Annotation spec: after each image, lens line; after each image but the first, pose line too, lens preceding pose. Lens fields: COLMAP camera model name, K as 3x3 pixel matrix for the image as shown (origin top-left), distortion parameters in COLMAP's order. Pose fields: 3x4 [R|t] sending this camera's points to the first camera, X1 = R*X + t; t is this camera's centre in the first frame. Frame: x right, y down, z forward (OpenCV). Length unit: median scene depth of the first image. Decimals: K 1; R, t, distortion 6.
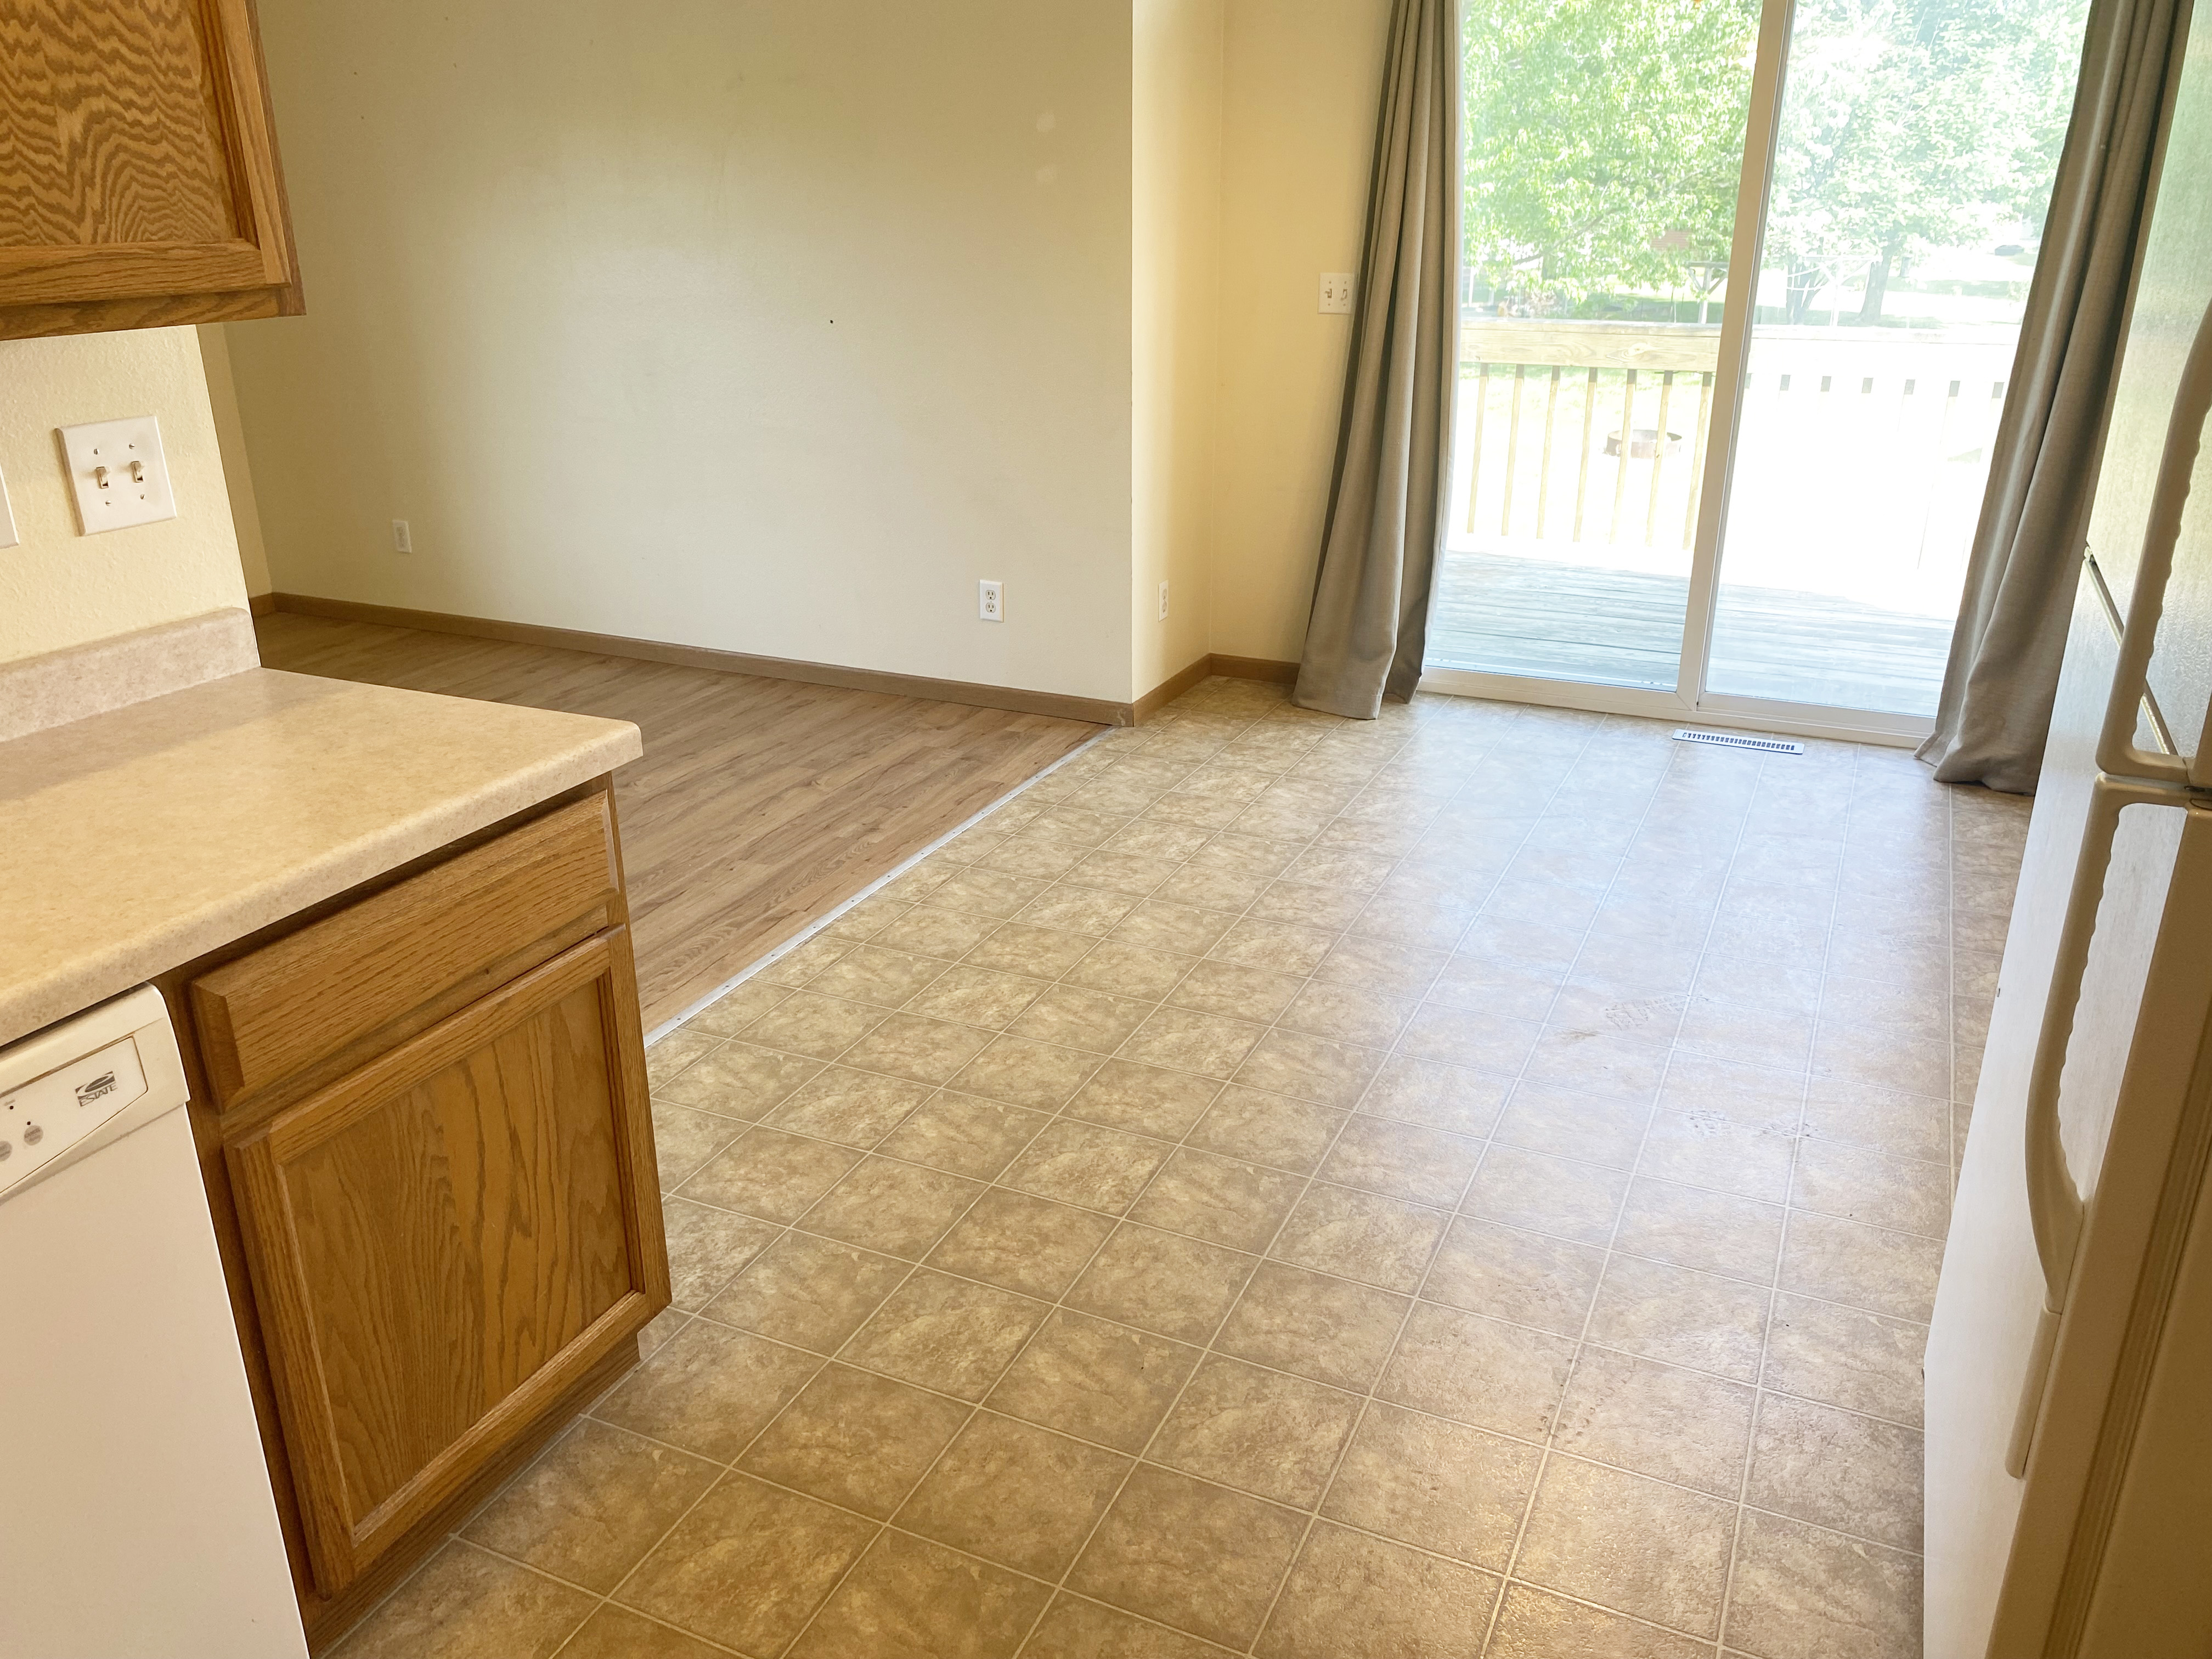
lens RADIAL K [[1685.7, 0, 1073.7], [0, 1685.7, 826.5], [0, 0, 1]] dist [0.051952, -0.049905]
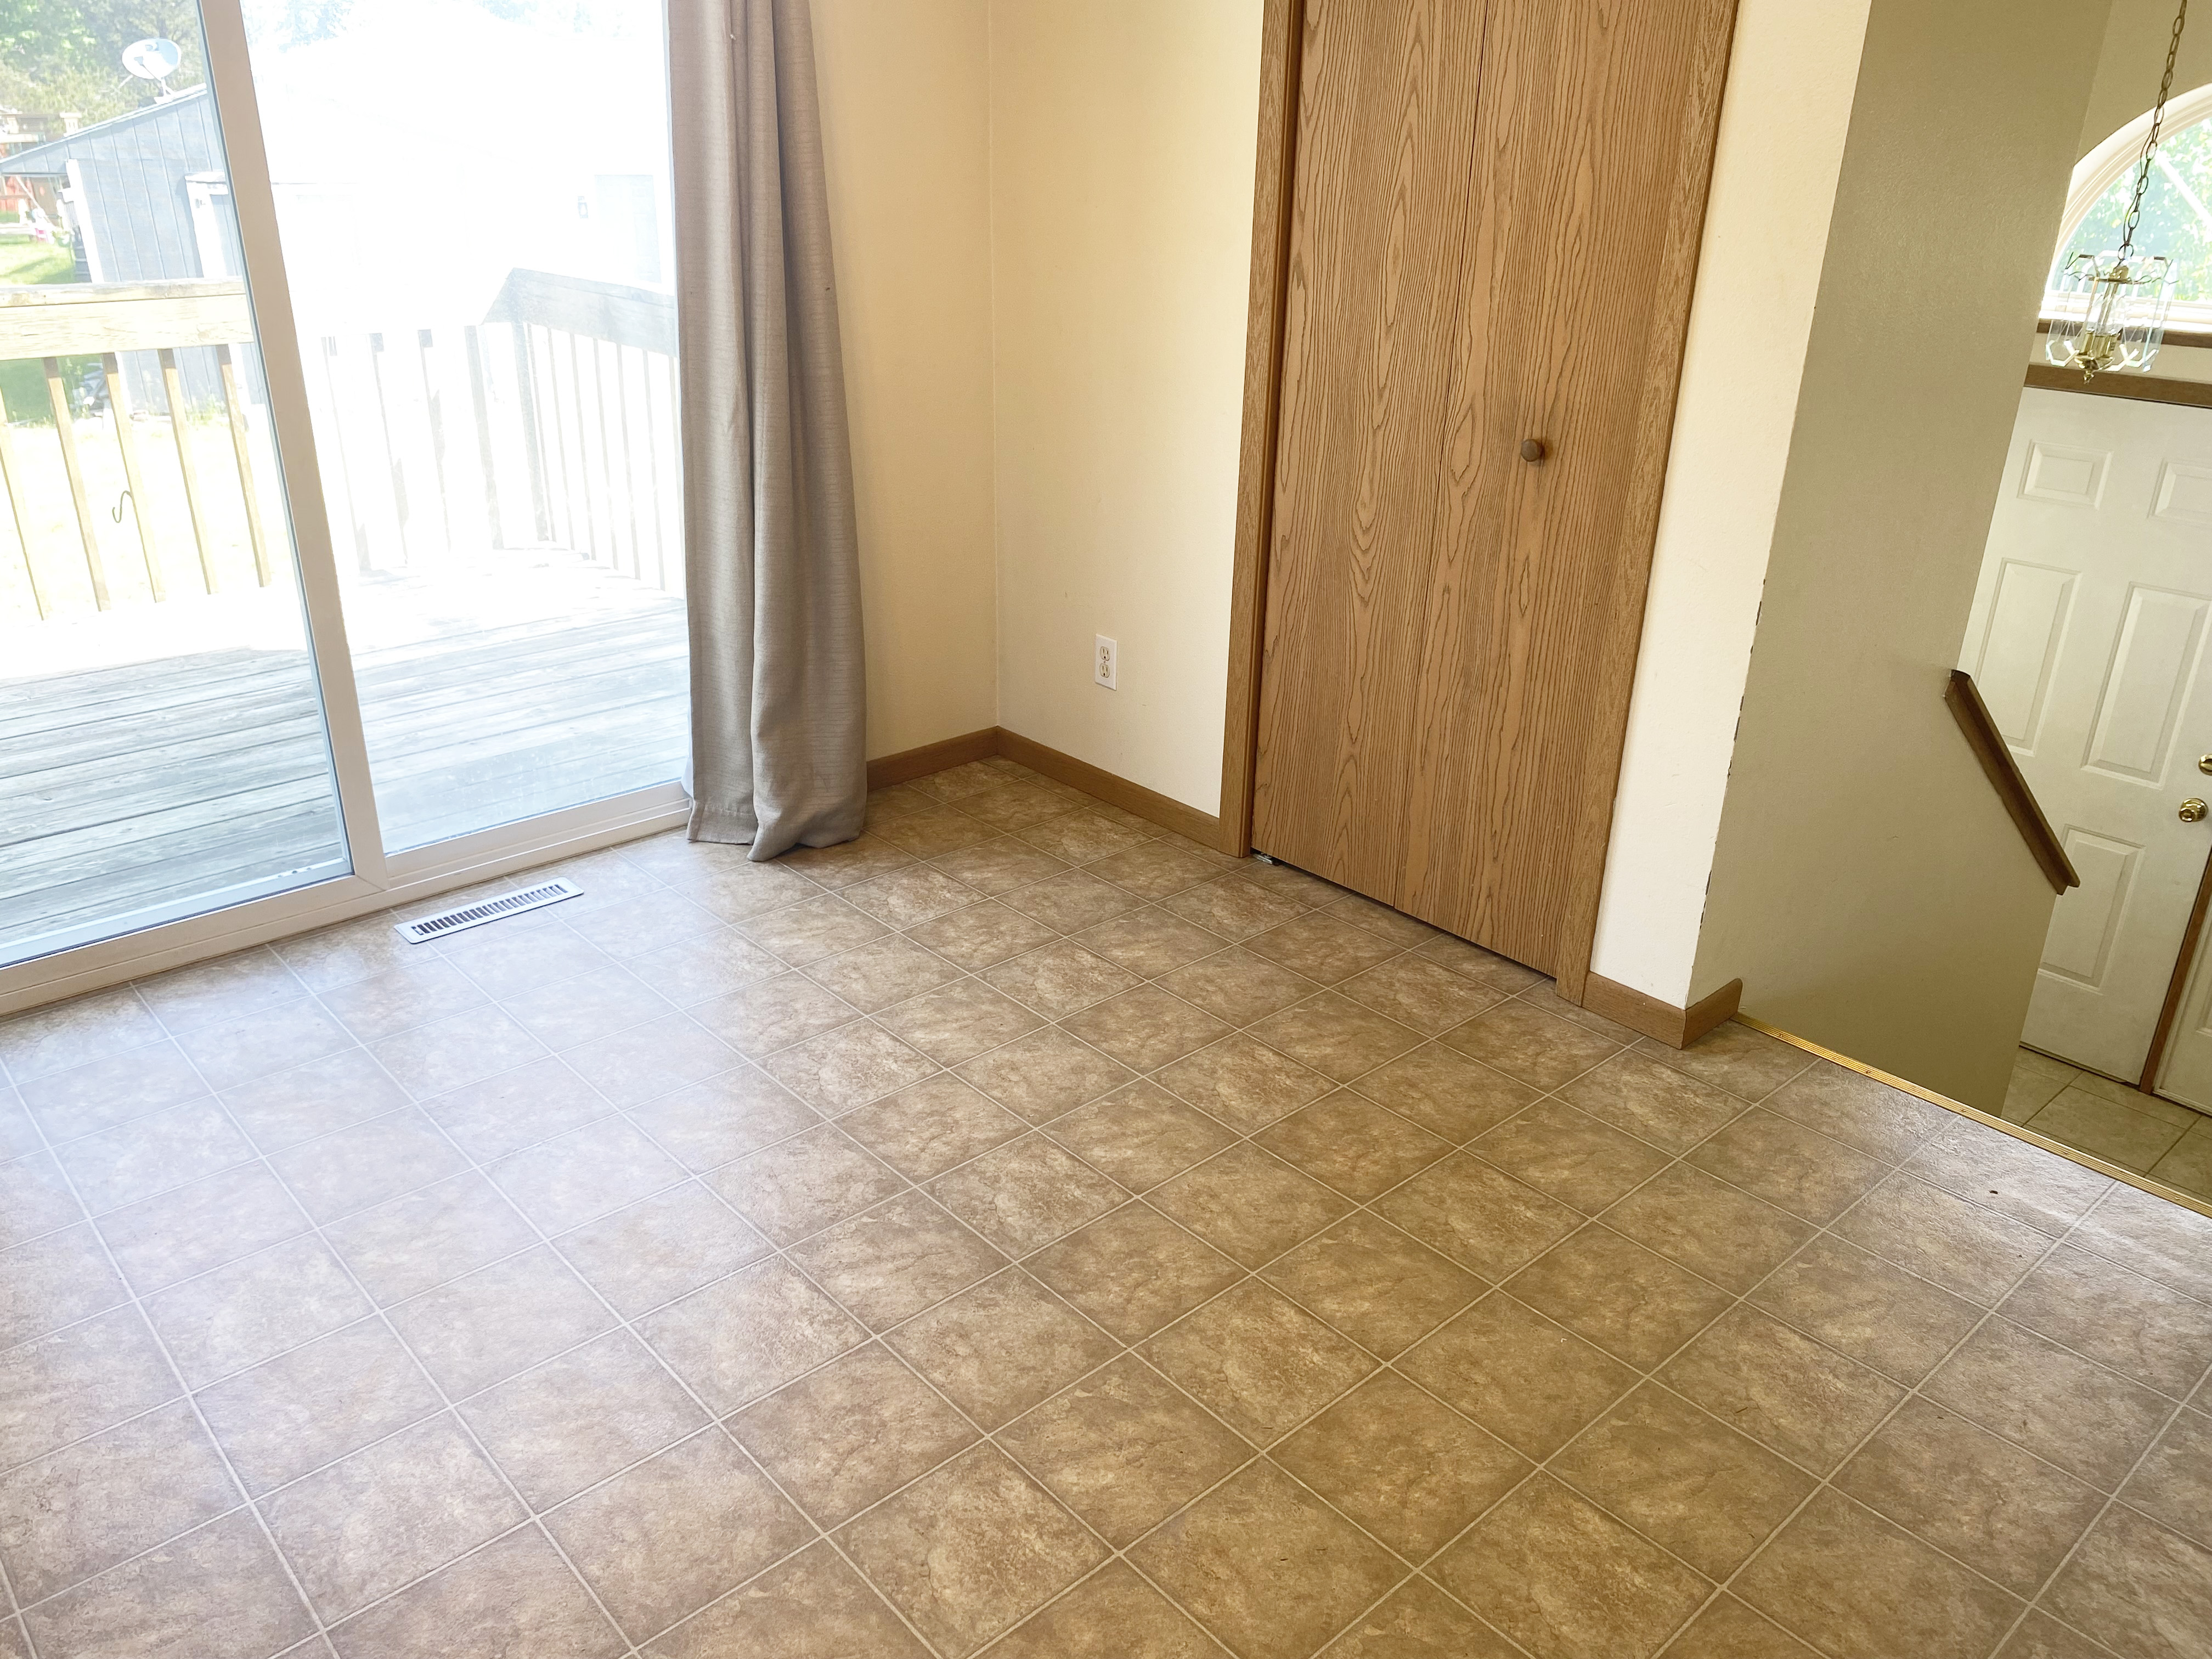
lens RADIAL K [[1685.7, 0, 1111.1], [0, 1685.7, 822.9], [0, 0, 1]] dist [0.051952, -0.049905]
pose [[0.365354, -0.348803, 0.863049, -0.087925], [0.309557, 0.919903, 0.240736, -0.162827], [-0.877890, 0.179209, 0.444064, 0.461137]]
